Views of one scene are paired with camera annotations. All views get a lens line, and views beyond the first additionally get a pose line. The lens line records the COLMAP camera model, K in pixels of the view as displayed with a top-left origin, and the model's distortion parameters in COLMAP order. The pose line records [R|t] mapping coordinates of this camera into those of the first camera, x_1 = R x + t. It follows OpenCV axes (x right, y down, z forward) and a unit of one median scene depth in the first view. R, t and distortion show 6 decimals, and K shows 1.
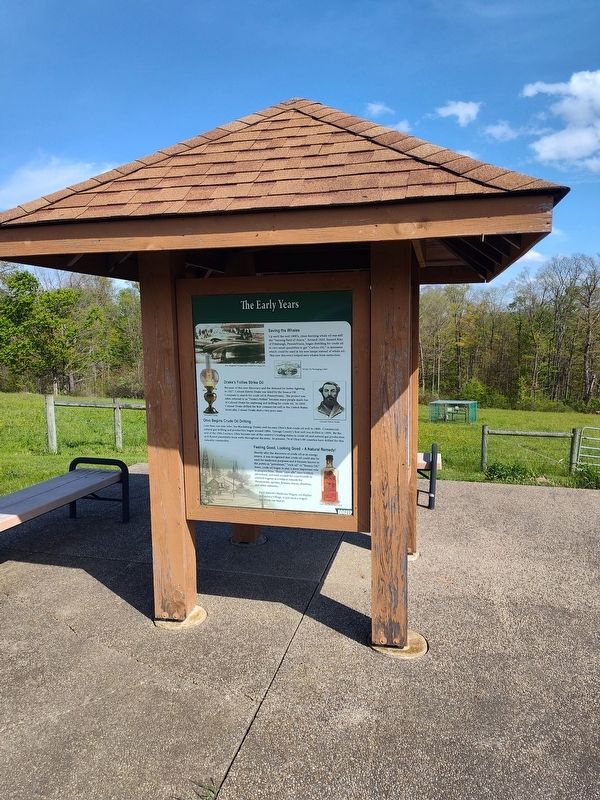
lens RADIAL K [[563.3, 0, 298.3], [0, 563.3, 400.6], [0, 0, 1]] dist [0.031180, -0.039304]
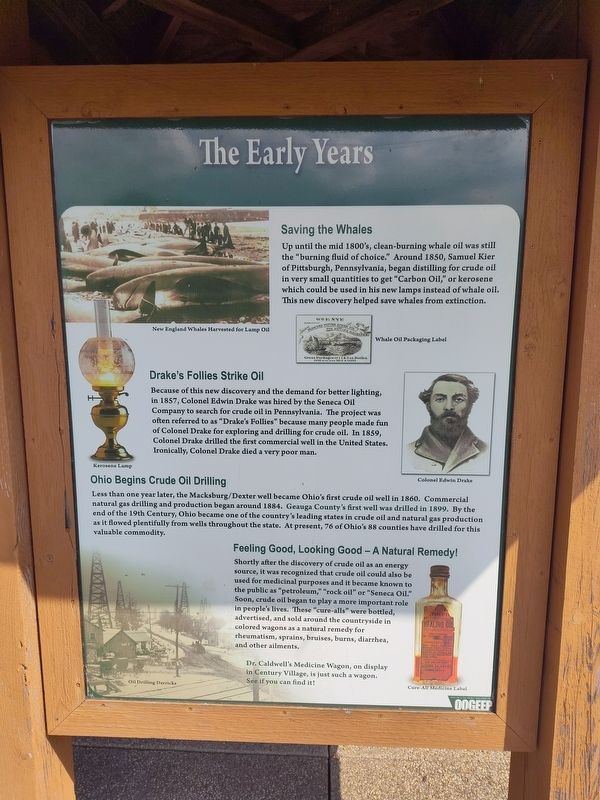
lens RADIAL K [[563.3, 0, 295.6], [0, 563.3, 397.2], [0, 0, 1]] dist [0.031180, -0.039304]
pose [[0.981192, -0.012685, 0.192617, -0.110985], [0.008138, 0.999670, 0.024380, -0.026976], [-0.192862, -0.022354, 0.980971, 0.633774]]
